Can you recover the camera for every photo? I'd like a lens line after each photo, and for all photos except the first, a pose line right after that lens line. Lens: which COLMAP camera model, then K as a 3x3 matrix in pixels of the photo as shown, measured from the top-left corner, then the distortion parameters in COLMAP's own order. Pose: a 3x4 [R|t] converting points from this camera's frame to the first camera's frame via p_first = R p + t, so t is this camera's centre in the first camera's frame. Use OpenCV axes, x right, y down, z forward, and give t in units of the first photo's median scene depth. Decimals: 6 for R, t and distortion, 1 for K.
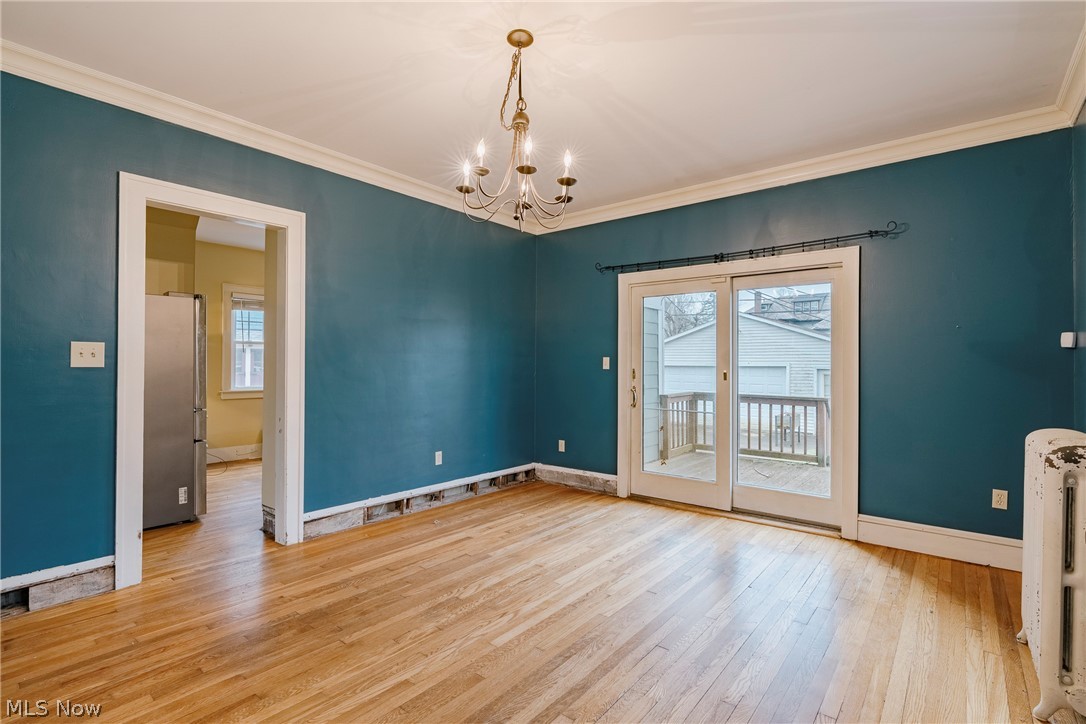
lens RADIAL K [[521.7, 0, 551.9], [0, 521.7, 361.1], [0, 0, 1]] dist [-0.004711, -0.000002]
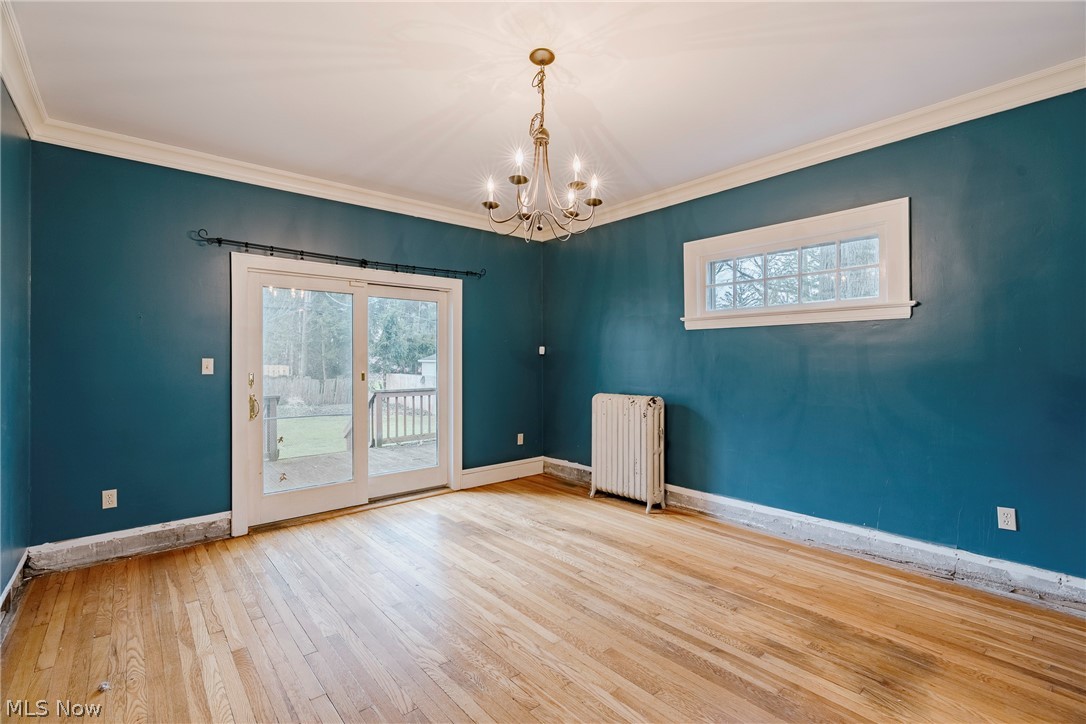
lens RADIAL K [[504.3, 0, 537.7], [0, 504.3, 358.4], [0, 0, 1]] dist [-0.009164, 0.001676]
pose [[0.161557, -0.002918, 0.986859, -0.627264], [-0.000181, 0.999996, 0.002986, -0.011263], [-0.986863, -0.000661, 0.161556, 0.500449]]
